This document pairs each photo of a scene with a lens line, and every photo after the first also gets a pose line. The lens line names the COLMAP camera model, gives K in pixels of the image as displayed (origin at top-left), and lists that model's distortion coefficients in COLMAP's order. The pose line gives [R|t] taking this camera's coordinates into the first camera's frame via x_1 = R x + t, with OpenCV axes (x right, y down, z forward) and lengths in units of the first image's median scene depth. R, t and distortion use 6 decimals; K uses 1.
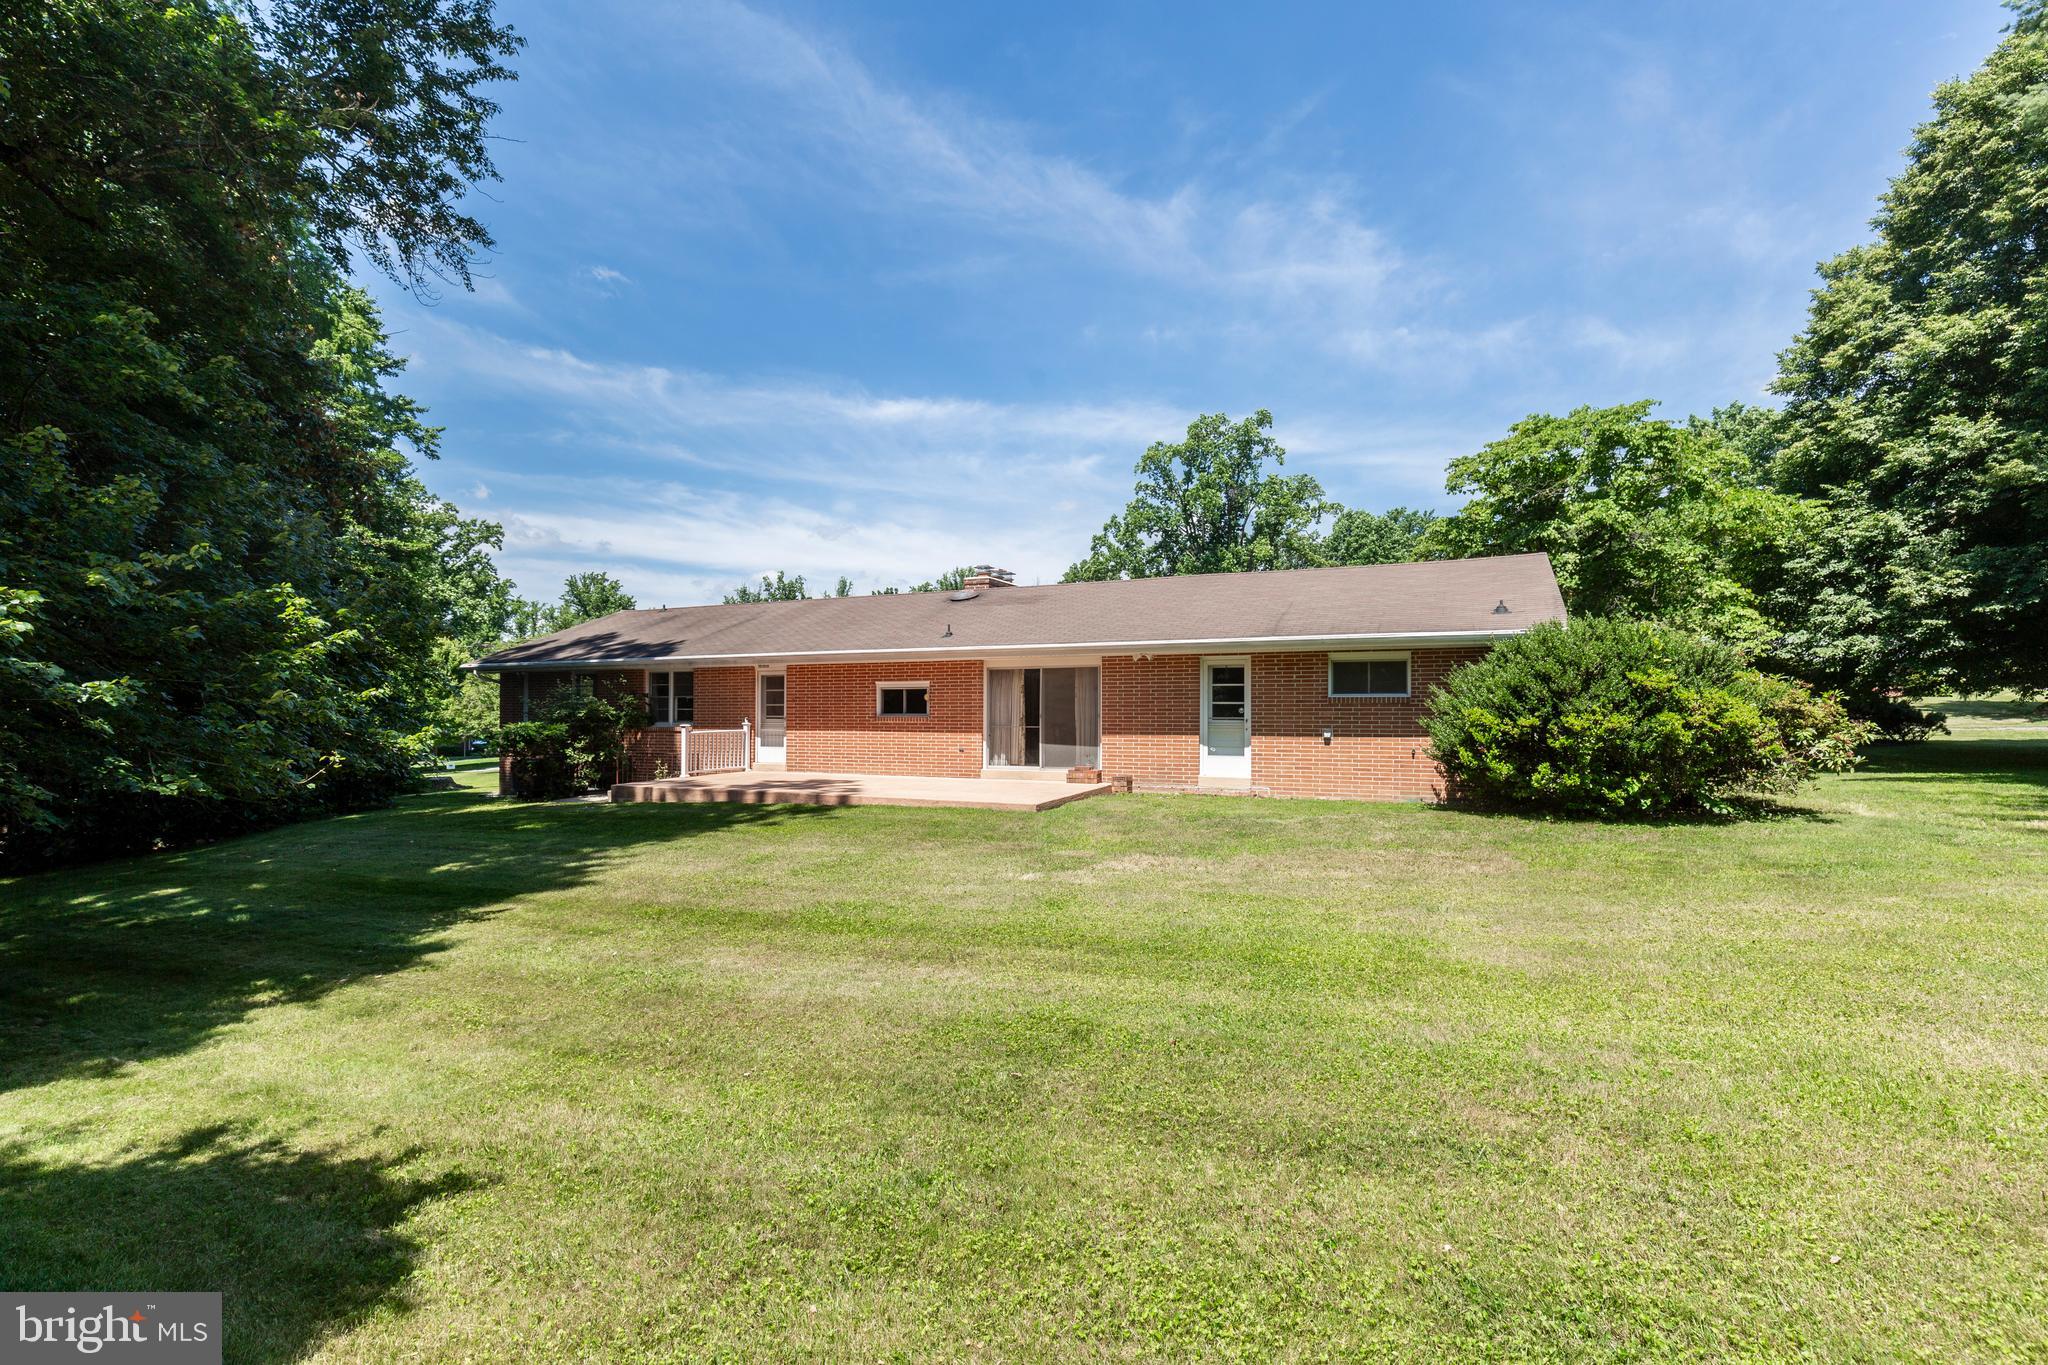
lens RADIAL K [[965.4, 0, 1050.2], [0, 965.4, 703.6], [0, 0, 1]] dist [0.004356, -0.000896]
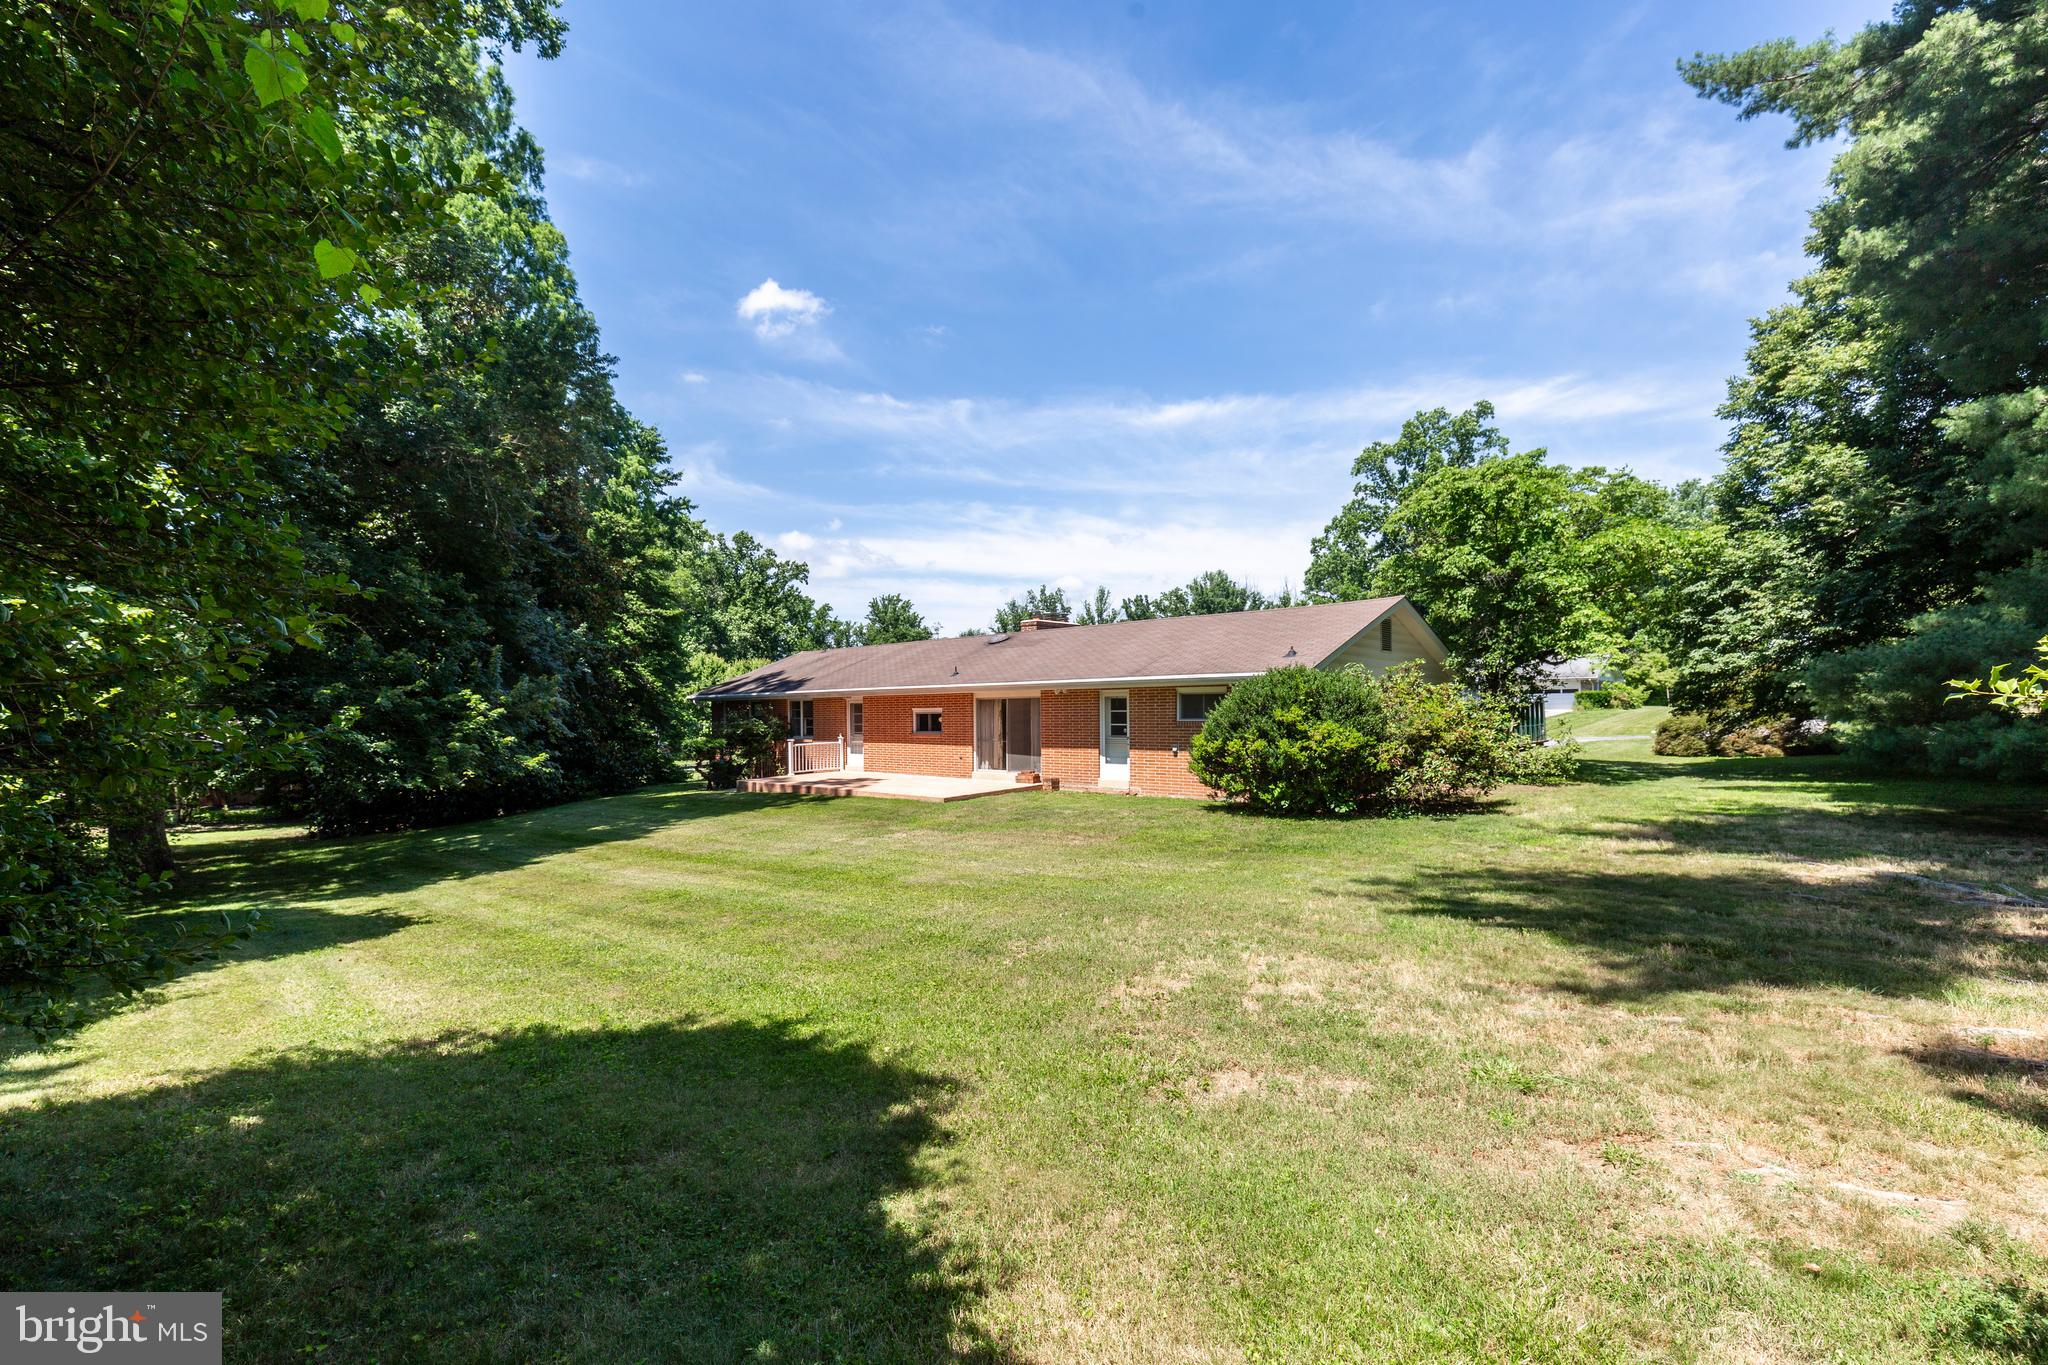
lens RADIAL K [[965.4, 0, 1071.7], [0, 965.4, 729.3], [0, 0, 1]] dist [0.004356, -0.000896]
pose [[0.953204, -0.005846, -0.302271, 0.086825], [0.016087, 0.999377, 0.031402, -0.006149], [0.301899, -0.034795, 0.952705, -0.049288]]
